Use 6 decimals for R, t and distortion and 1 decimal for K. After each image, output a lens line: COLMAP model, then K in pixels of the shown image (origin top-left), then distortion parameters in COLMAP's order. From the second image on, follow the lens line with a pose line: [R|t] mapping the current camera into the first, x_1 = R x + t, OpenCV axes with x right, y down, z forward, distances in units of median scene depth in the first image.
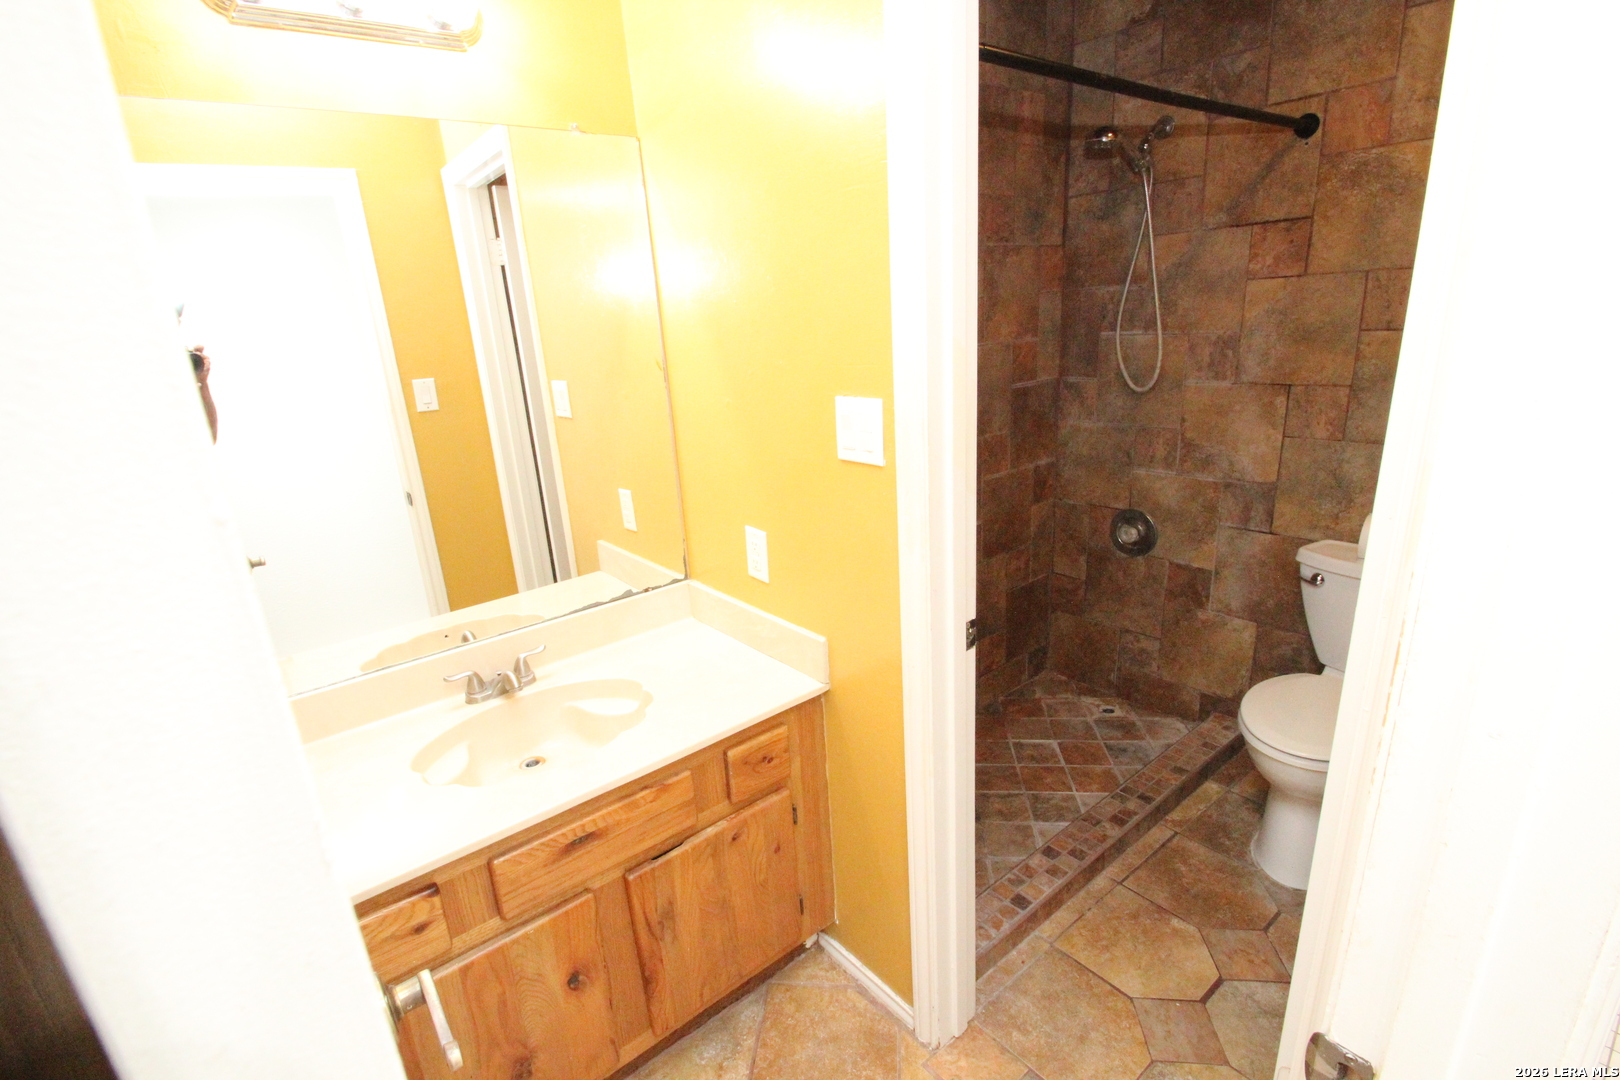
lens RADIAL K [[751.0, 0, 786.3], [0, 751.0, 556.7], [0, 0, 1]] dist [0.011460, -0.014230]
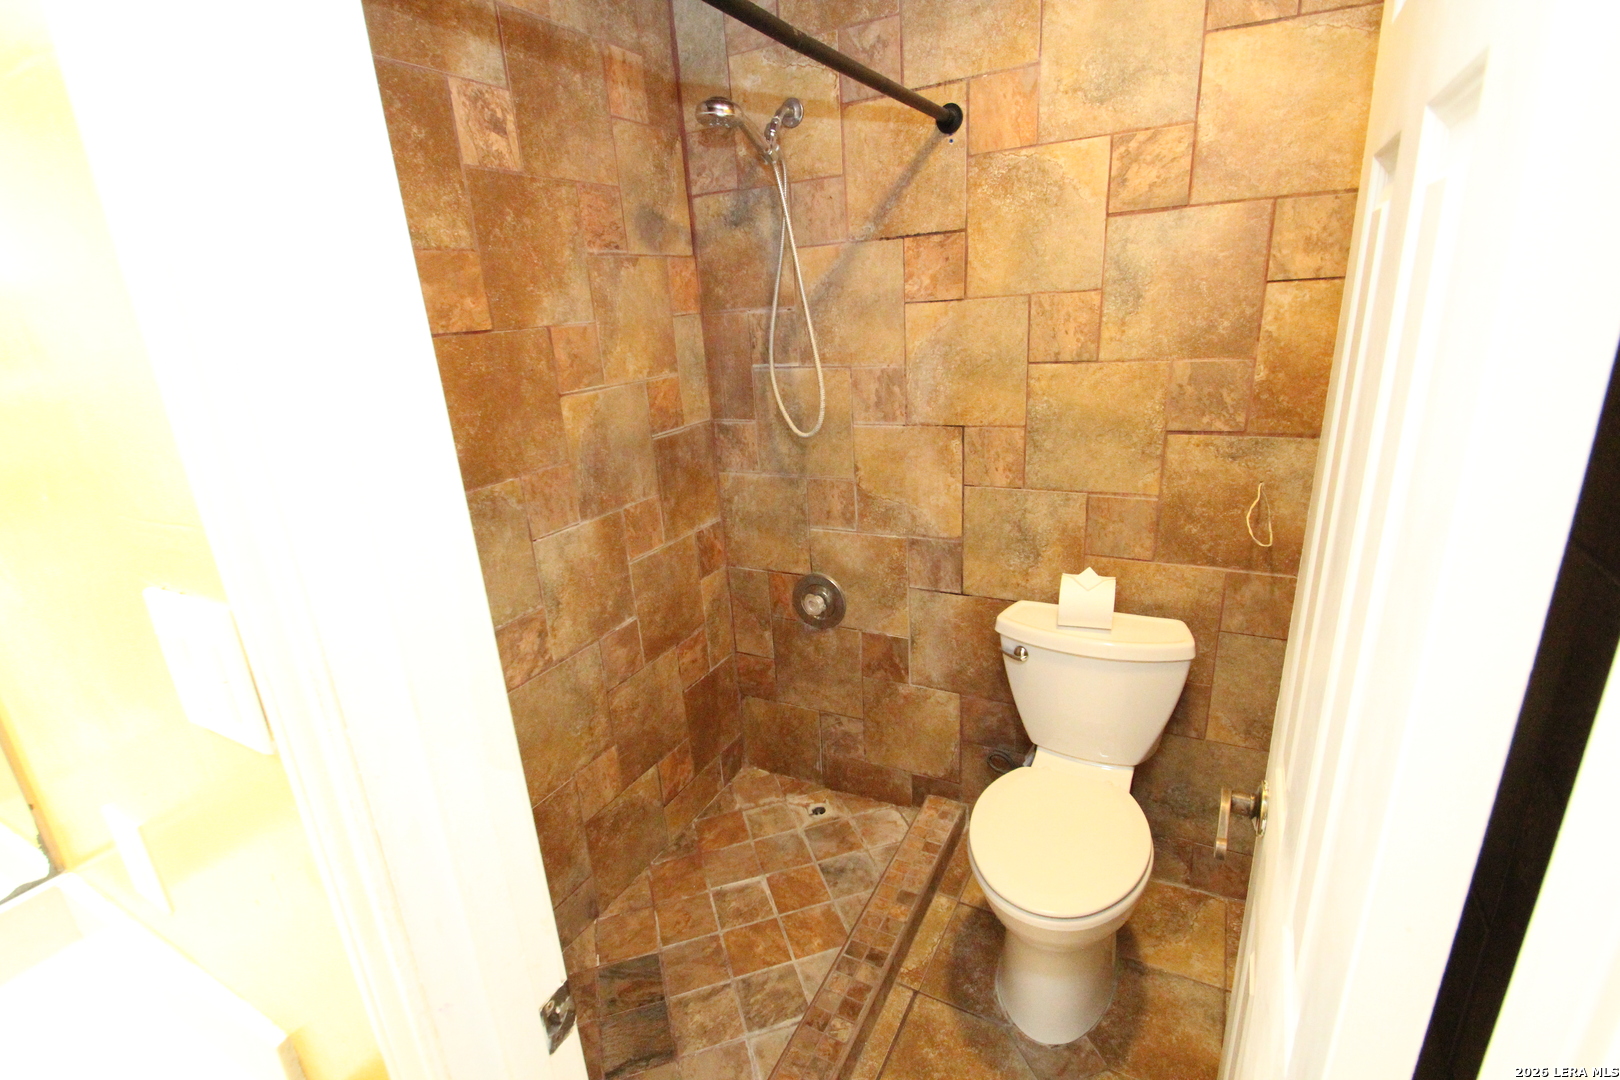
lens RADIAL K [[751.0, 0, 786.3], [0, 751.0, 556.7], [0, 0, 1]] dist [0.011460, -0.014230]
pose [[0.917832, -0.119767, 0.378471, 0.130360], [0.124926, 0.992105, 0.010992, -0.105398], [-0.376800, 0.037193, 0.925548, 0.264726]]
